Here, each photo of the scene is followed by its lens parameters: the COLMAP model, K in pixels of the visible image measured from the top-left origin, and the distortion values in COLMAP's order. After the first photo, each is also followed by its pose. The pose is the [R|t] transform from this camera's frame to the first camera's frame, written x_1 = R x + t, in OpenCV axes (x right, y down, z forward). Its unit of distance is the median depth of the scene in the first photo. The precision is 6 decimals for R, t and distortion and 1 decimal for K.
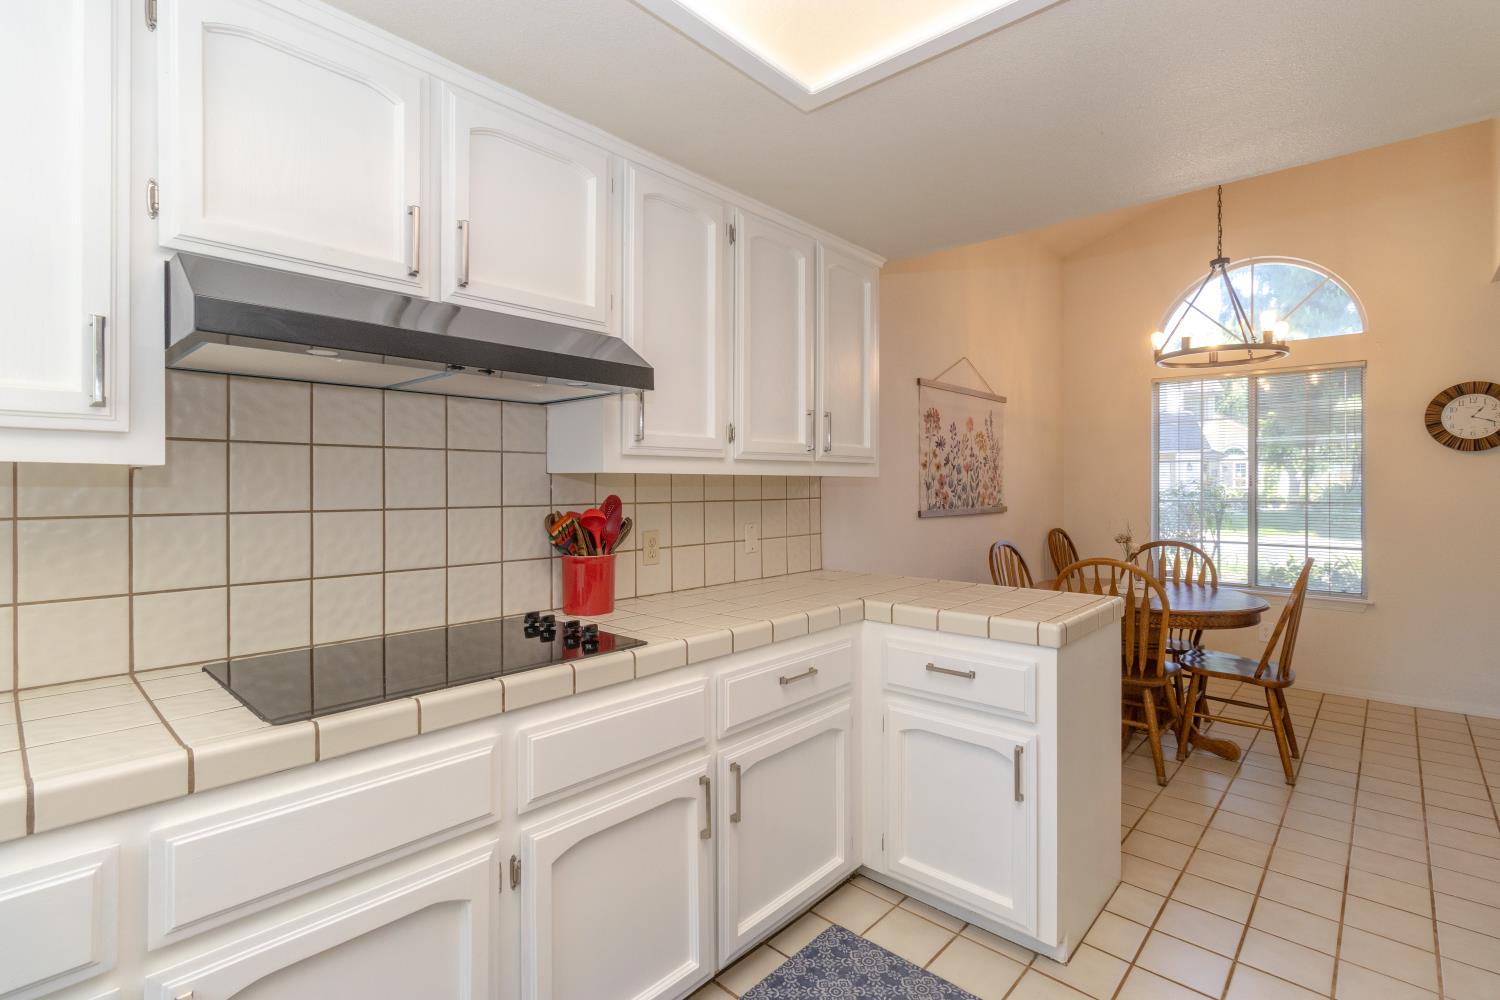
lens RADIAL K [[703.4, 0, 746.9], [0, 703.4, 492.4], [0, 0, 1]] dist [0.001533, -0.000397]
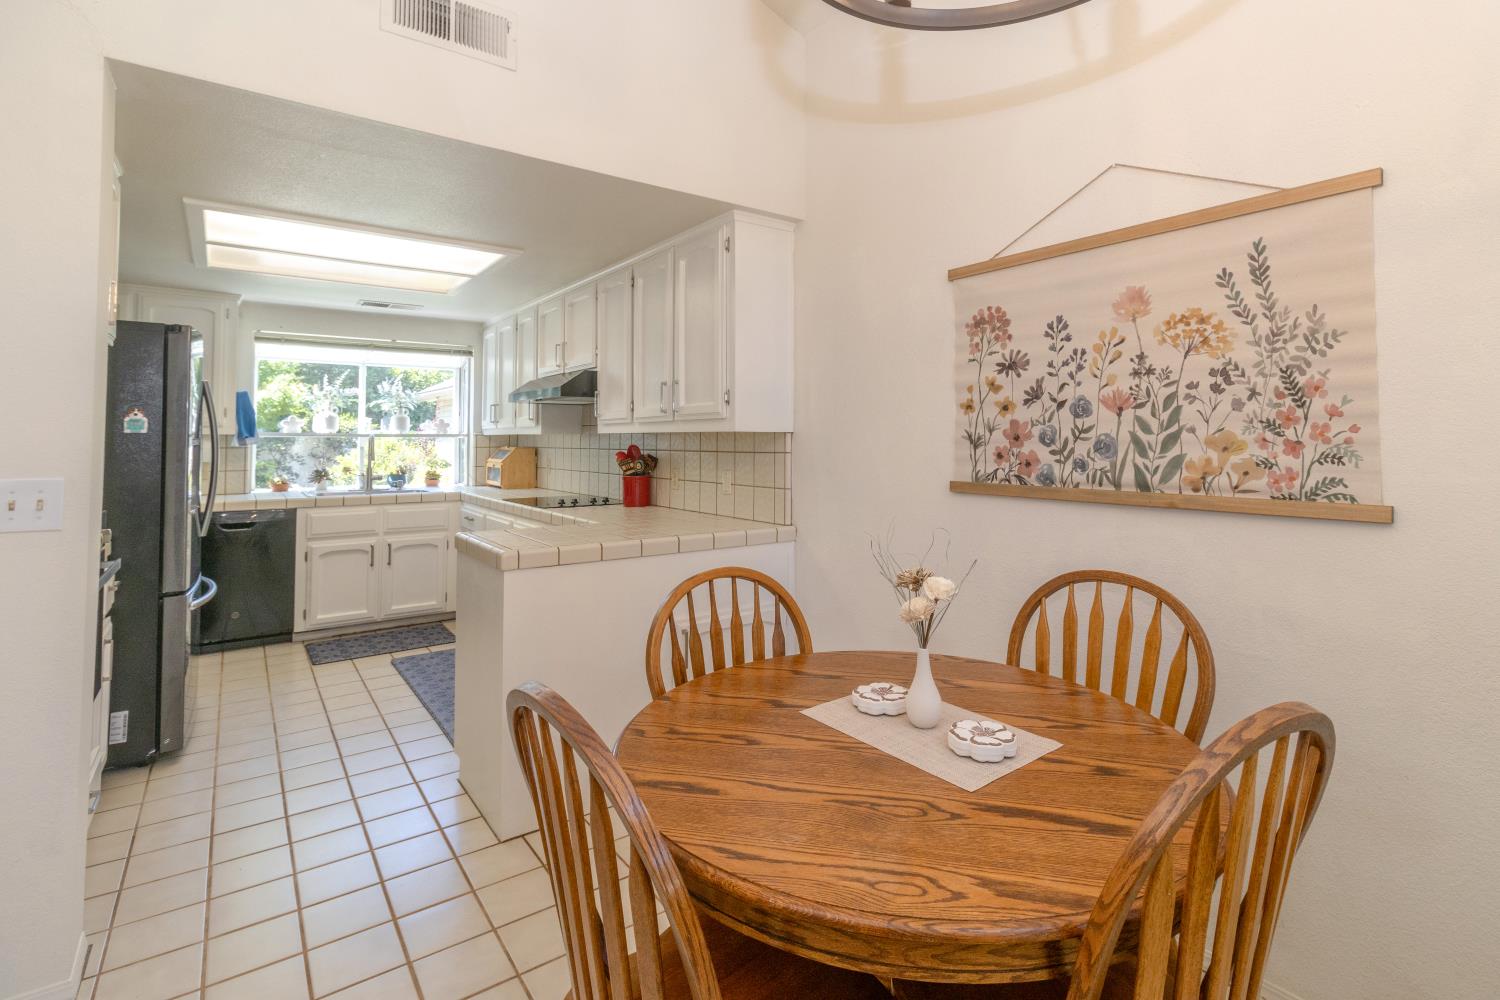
lens RADIAL K [[703.4, 0, 762.5], [0, 703.4, 413.2], [0, 0, 1]] dist [0.001533, -0.000397]
pose [[-0.179957, -0.032771, -0.983129, 0.881249], [-0.007526, 0.999462, -0.031938, -0.012621], [0.983646, 0.001651, -0.180106, 0.937183]]
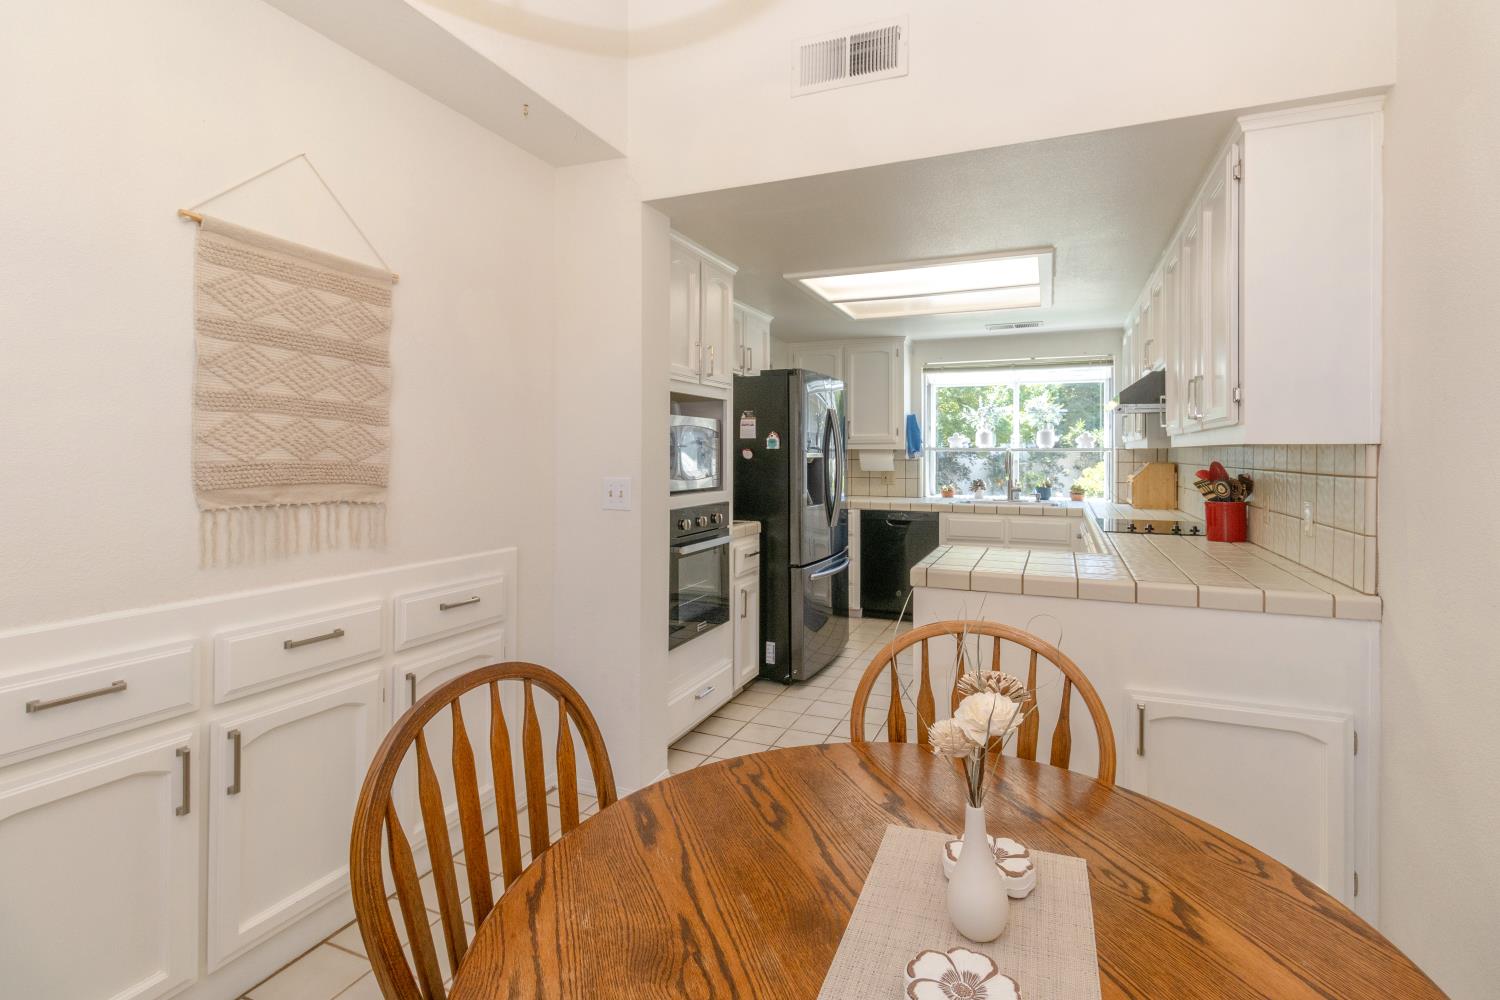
lens RADIAL K [[703.4, 0, 793.2], [0, 703.4, 453.5], [0, 0, 1]] dist [0.001533, -0.000397]
pose [[-0.923750, 0.002294, -0.382988, 0.658059], [-0.002132, 0.999936, 0.011130, -0.014997], [0.382989, 0.011098, -0.923686, 1.119661]]
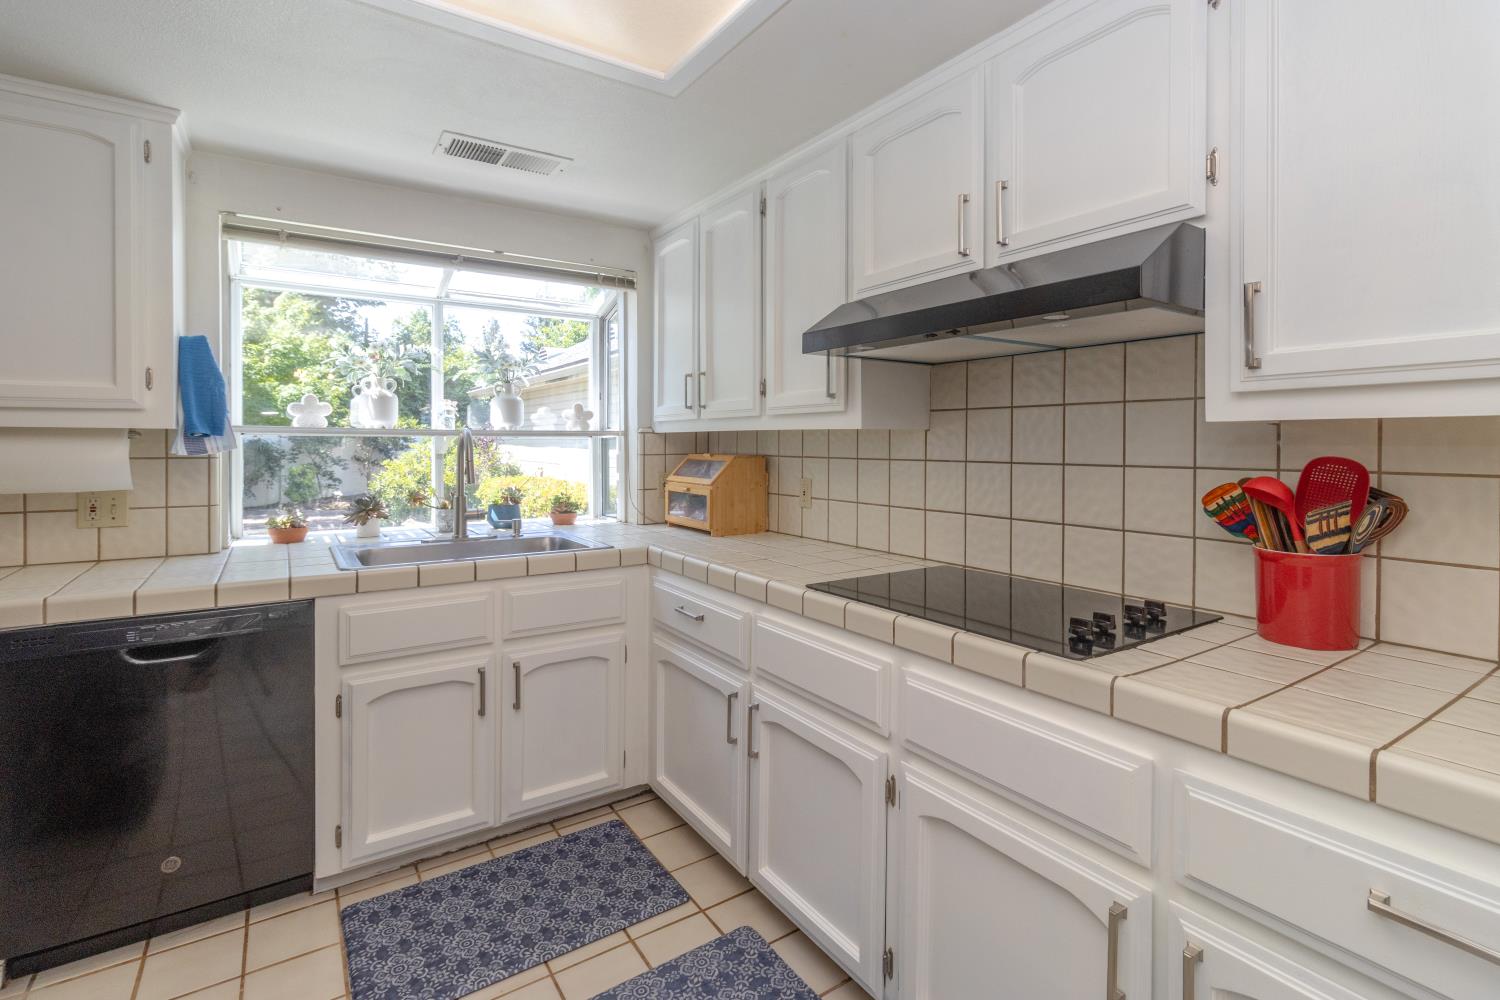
lens RADIAL K [[703.4, 0, 777.9], [0, 703.4, 444.1], [0, 0, 1]] dist [0.001533, -0.000397]
pose [[-0.208784, 0.006404, -0.977941, 0.301948], [-0.010071, 0.999911, 0.008698, -0.005071], [0.977910, 0.011664, -0.208701, 0.405933]]
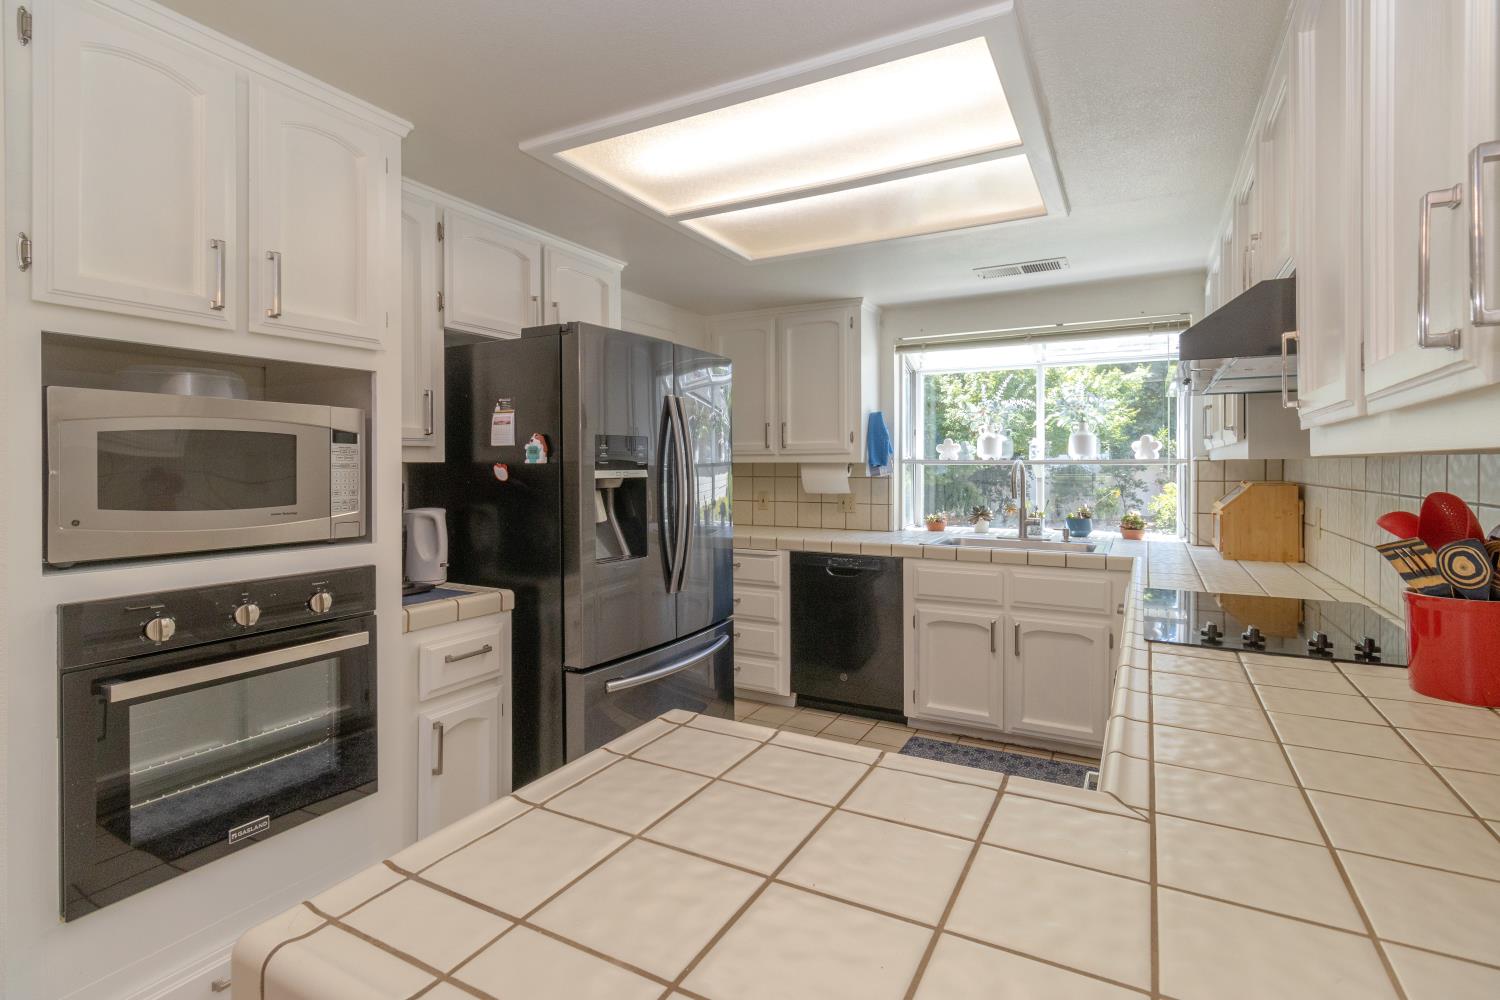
lens RADIAL K [[703.4, 0, 761.0], [0, 703.4, 465.4], [0, 0, 1]] dist [0.001533, -0.000397]
pose [[-0.967644, 0.005237, -0.252265, 0.280208], [0.002741, 0.999944, 0.010247, -0.014070], [0.252304, 0.009224, -0.967604, 0.792832]]
